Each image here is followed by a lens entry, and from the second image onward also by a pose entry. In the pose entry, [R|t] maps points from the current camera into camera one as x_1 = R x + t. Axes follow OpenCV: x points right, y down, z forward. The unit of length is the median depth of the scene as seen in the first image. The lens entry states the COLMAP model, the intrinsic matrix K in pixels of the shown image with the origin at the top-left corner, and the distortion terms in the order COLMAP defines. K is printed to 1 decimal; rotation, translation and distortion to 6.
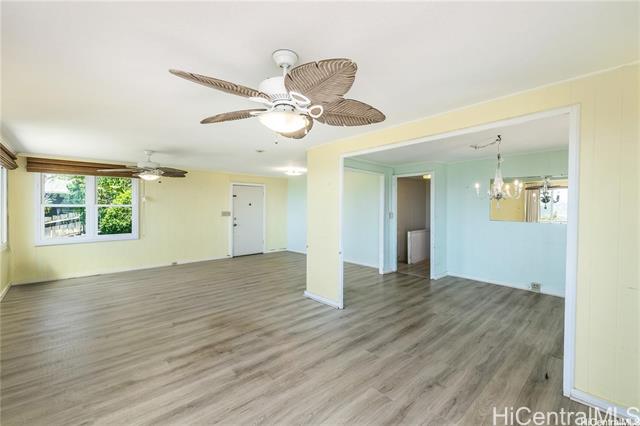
lens RADIAL K [[272.9, 0, 317.5], [0, 272.9, 207.7], [0, 0, 1]] dist [0.001366, 0.000101]
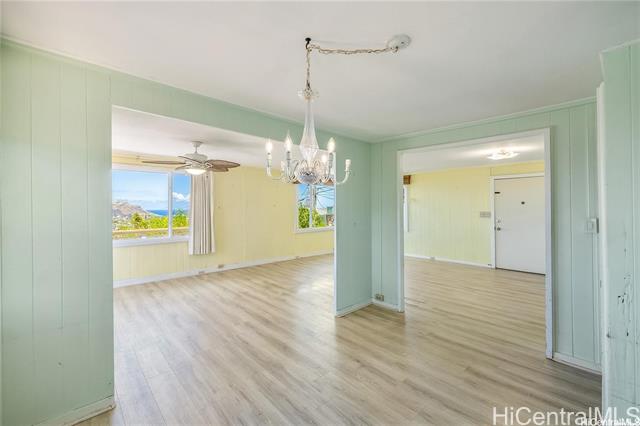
lens RADIAL K [[272.9, 0, 317.5], [0, 272.9, 207.7], [0, 0, 1]] dist [0.001366, 0.000101]
pose [[-0.006238, -0.005523, -0.999965, 1.232513], [0.002963, 0.999980, -0.005541, 0.008553], [0.999976, -0.002997, -0.006221, 1.142730]]
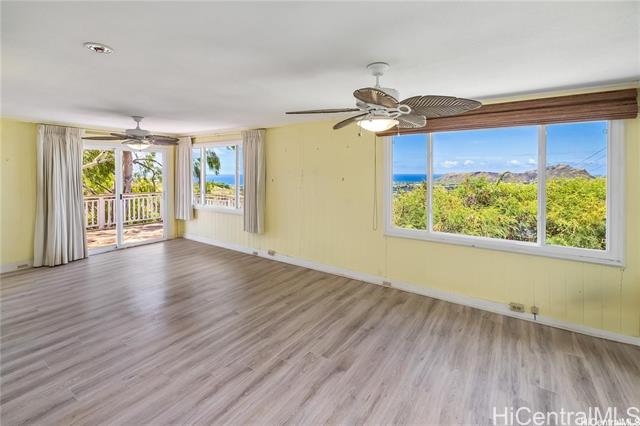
lens RADIAL K [[284.7, 0, 318.6], [0, 284.7, 172.9], [0, 0, 1]] dist [0.000632, 0.000036]
pose [[-0.973761, -0.006818, -0.227472, -0.597468], [-0.009356, 0.999905, 0.010082, -0.066335], [0.227382, 0.011946, -0.973732, 2.086751]]
